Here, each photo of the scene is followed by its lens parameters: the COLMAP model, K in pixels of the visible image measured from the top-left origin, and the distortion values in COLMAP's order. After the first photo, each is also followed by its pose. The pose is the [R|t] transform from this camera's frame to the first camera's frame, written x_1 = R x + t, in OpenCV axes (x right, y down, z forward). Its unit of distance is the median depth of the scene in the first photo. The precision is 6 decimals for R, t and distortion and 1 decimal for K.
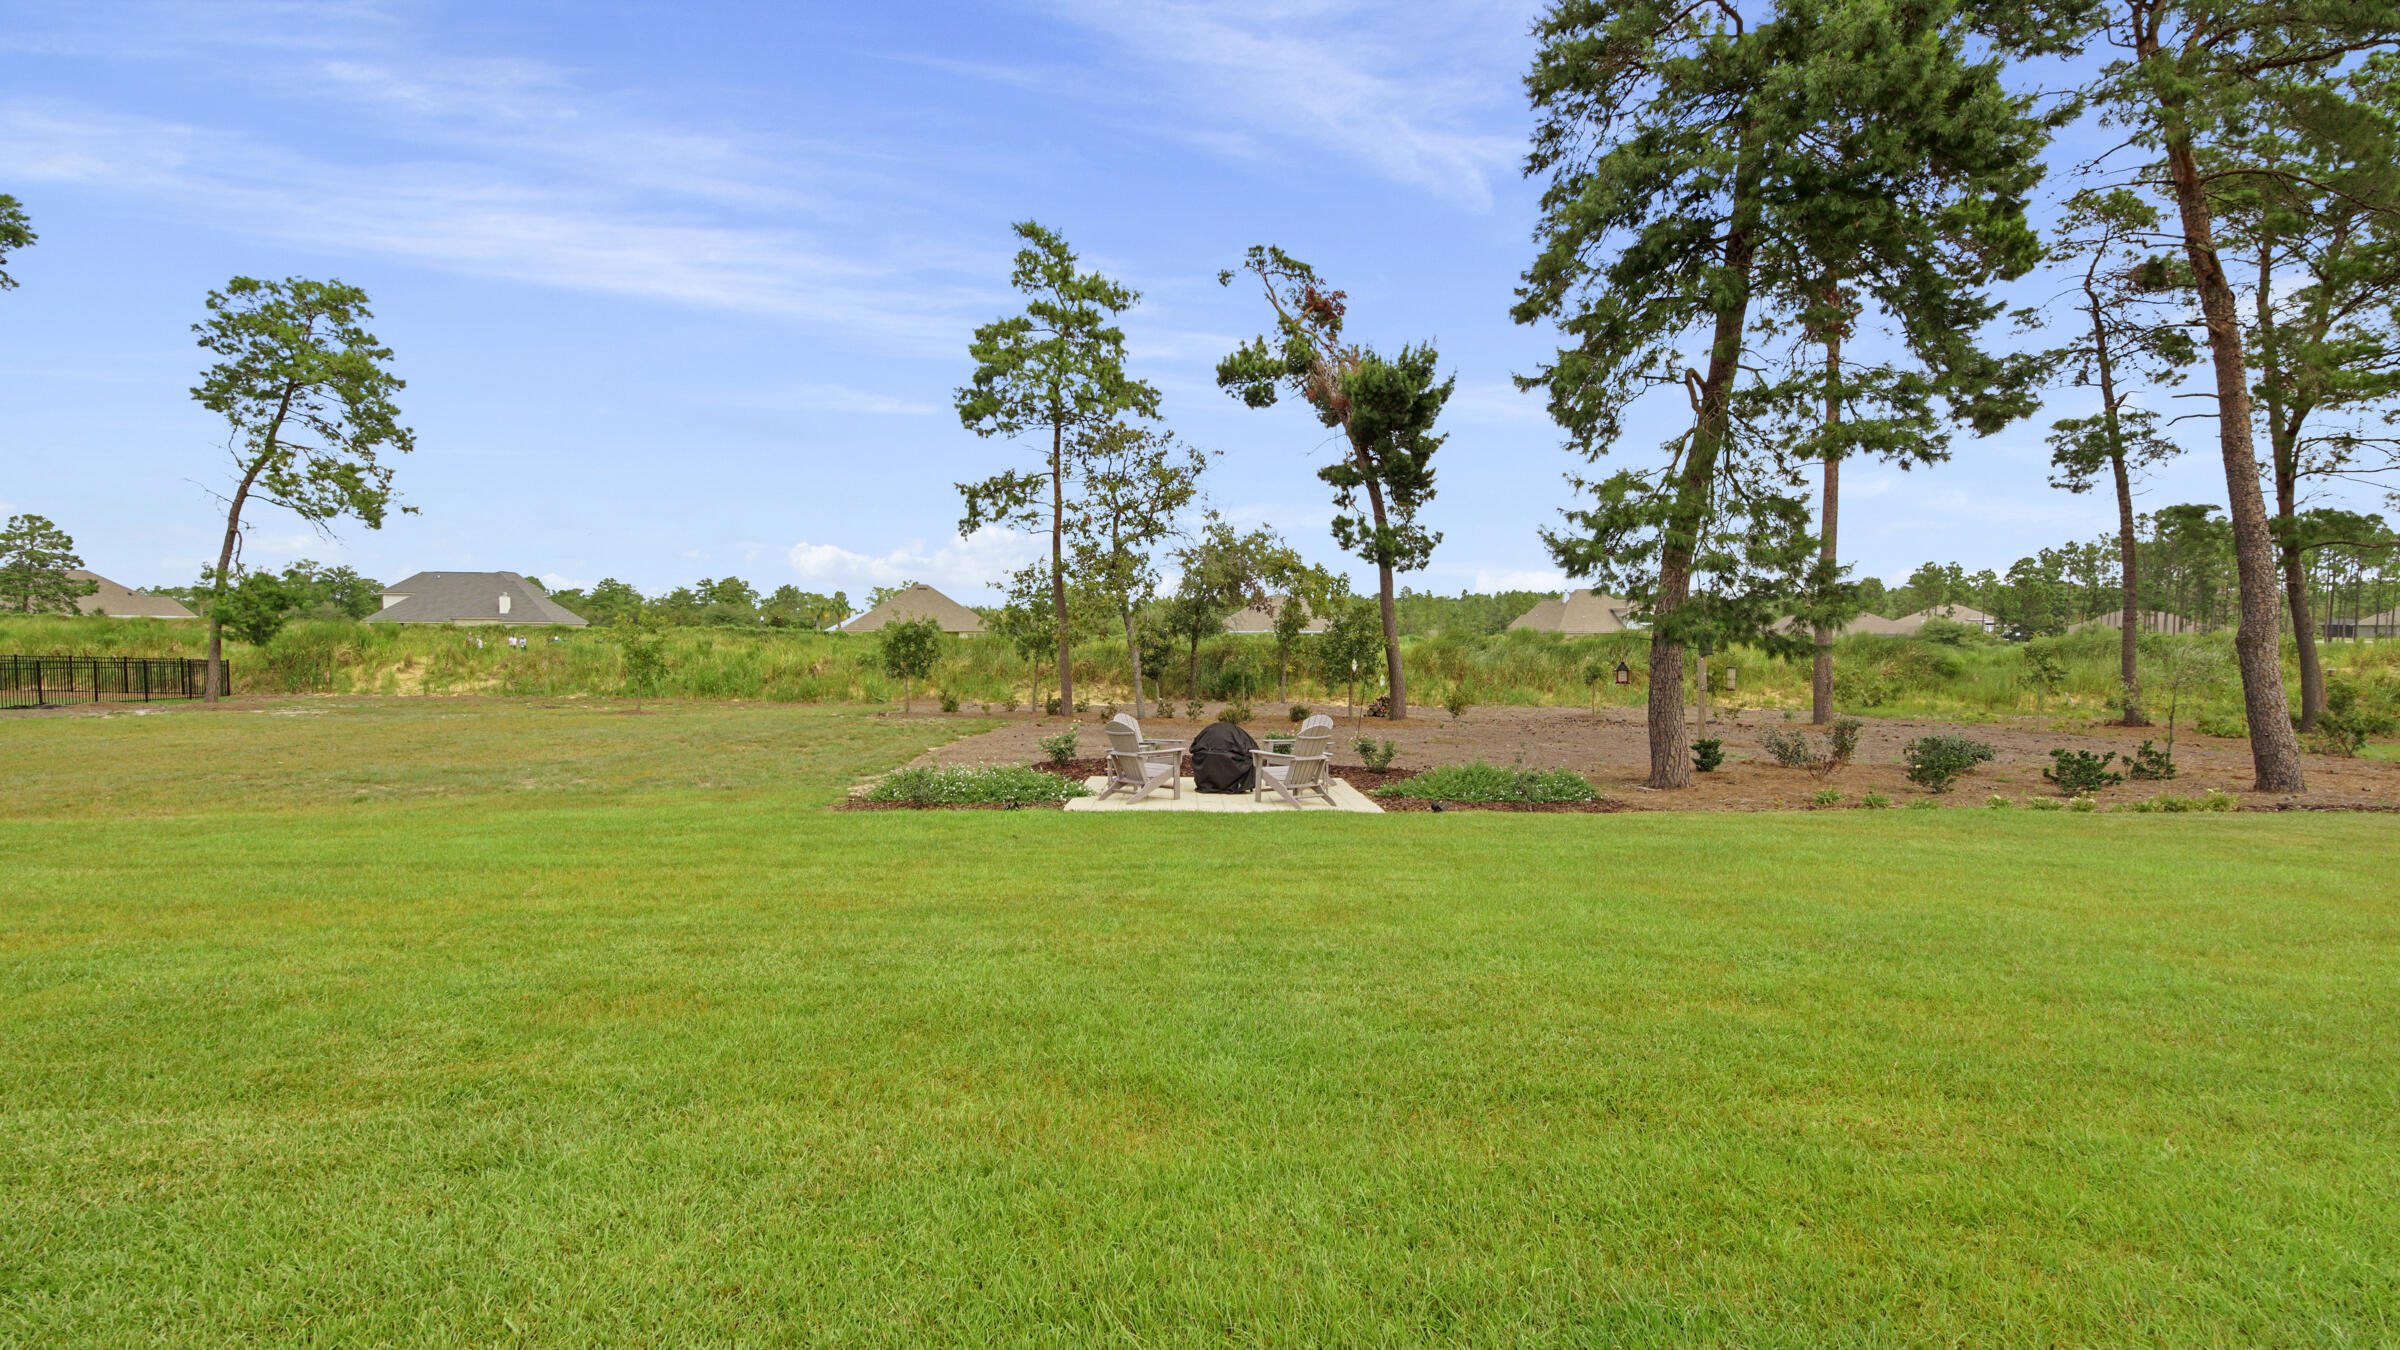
lens RADIAL K [[1065.1, 0, 1186.0], [0, 1065.1, 677.1], [0, 0, 1]] dist [0.035043, -0.022315]
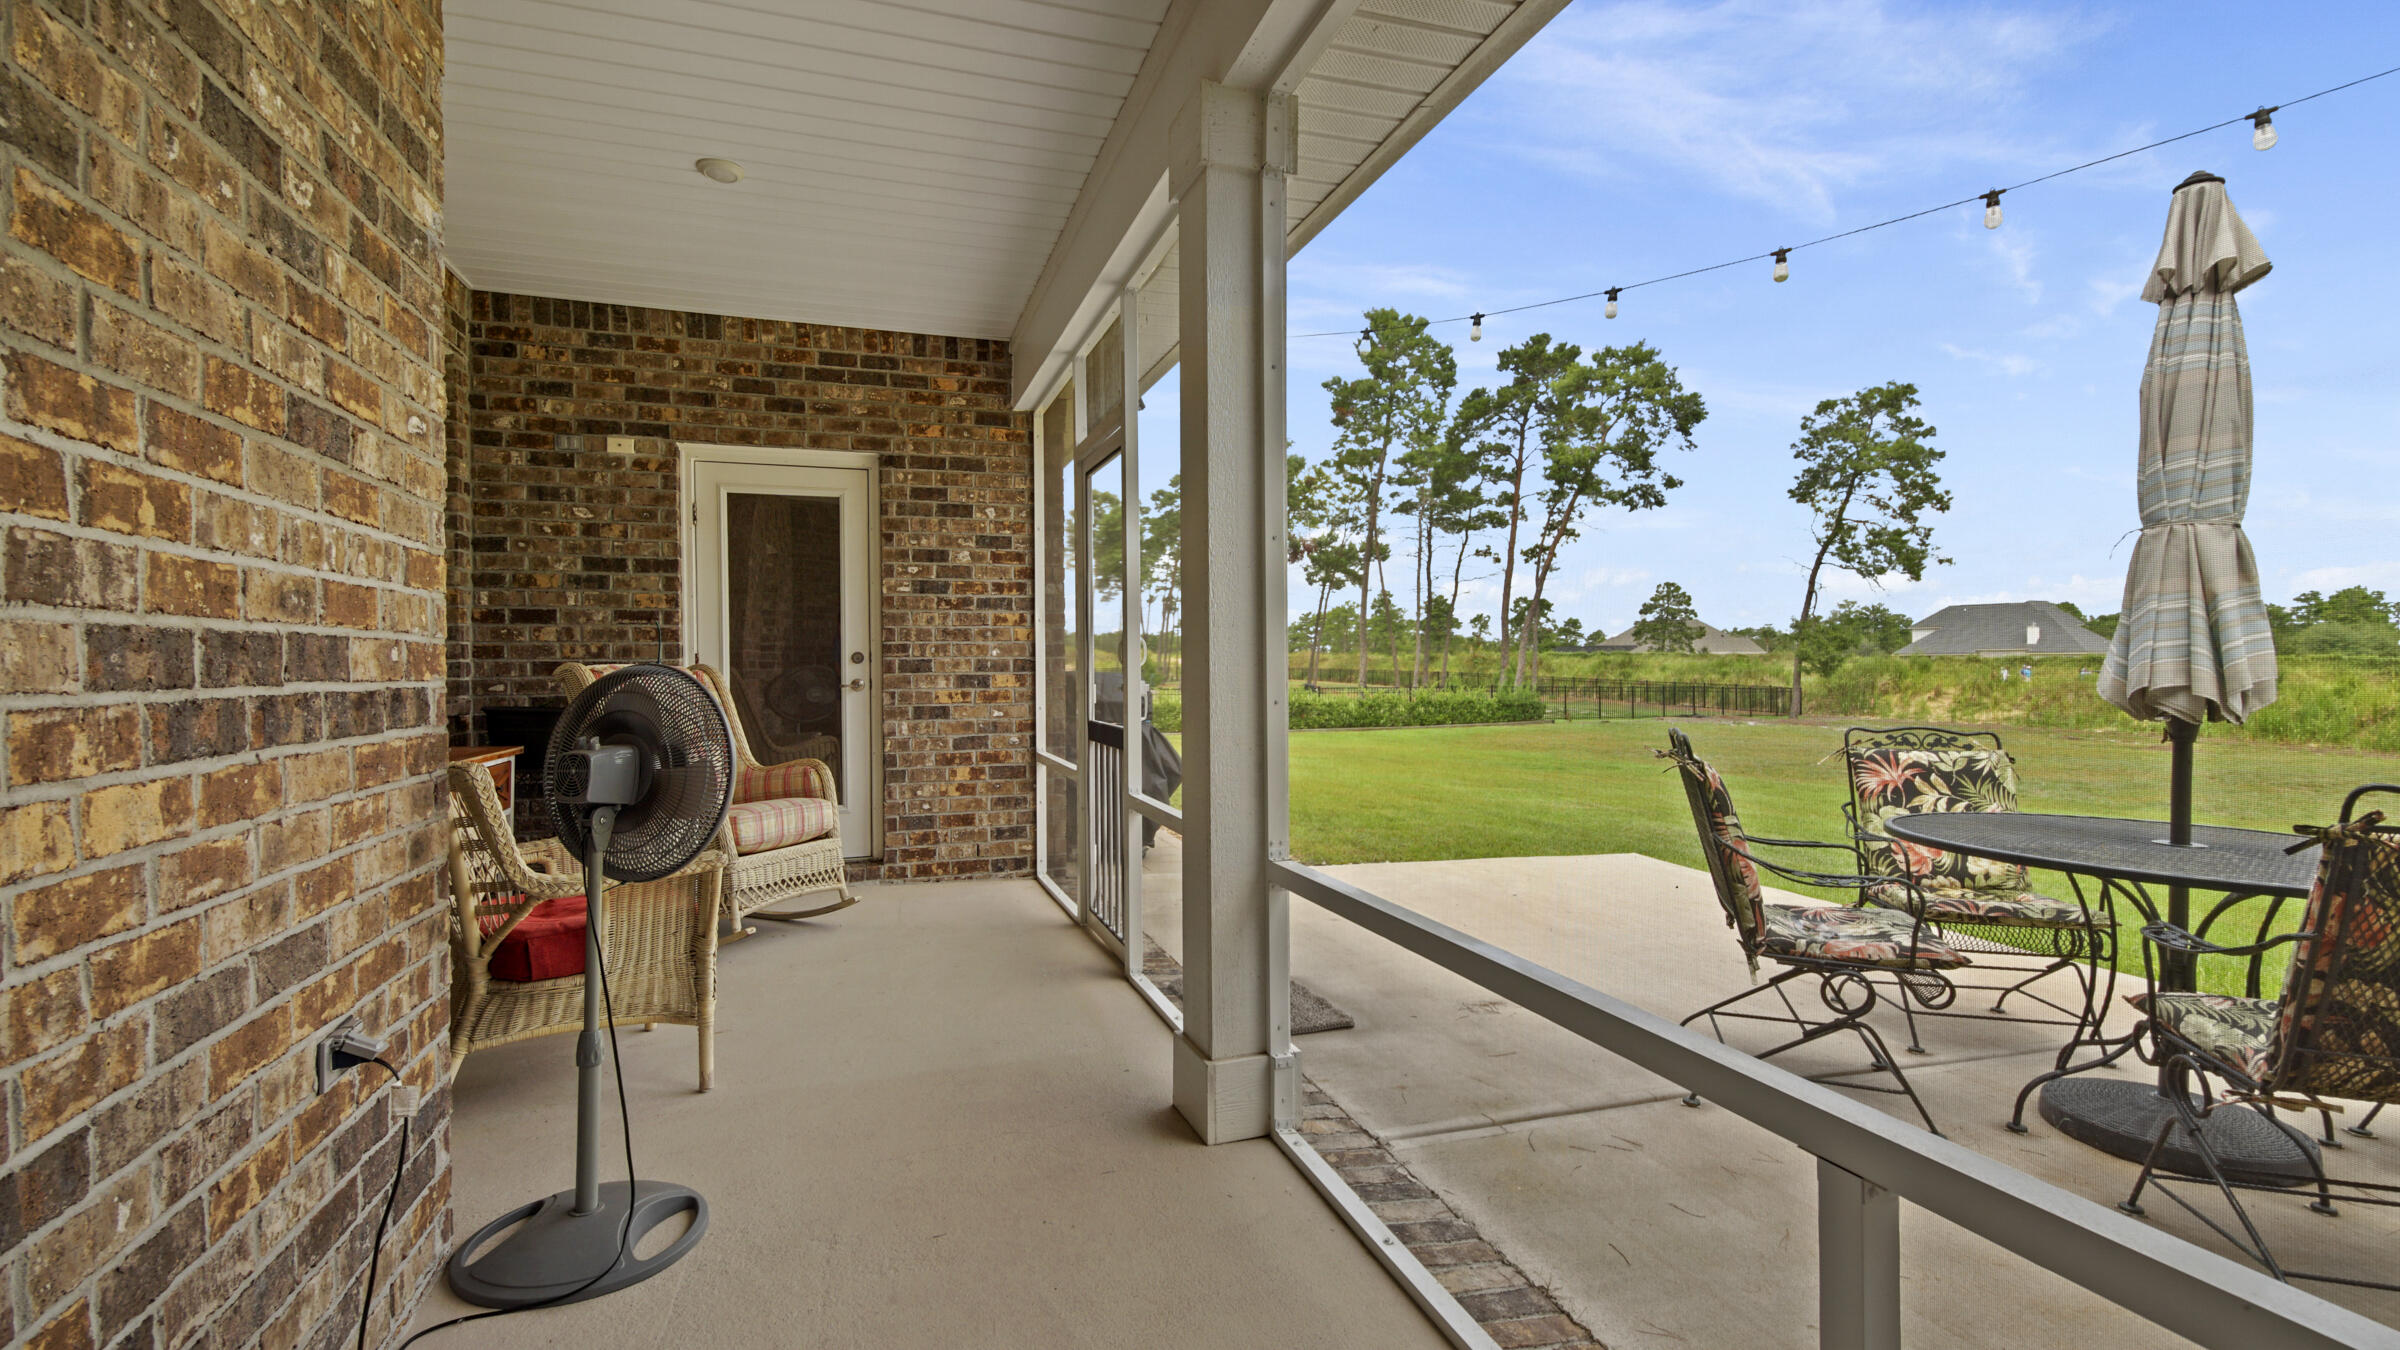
lens RADIAL K [[1065.1, 0, 1186.0], [0, 1065.1, 677.1], [0, 0, 1]] dist [0.035043, -0.022315]
pose [[0.334600, 0.007218, -0.942333, 0.103756], [-0.033854, 0.999417, -0.004365, 0.002403], [0.941752, 0.033362, 0.334650, -0.157447]]
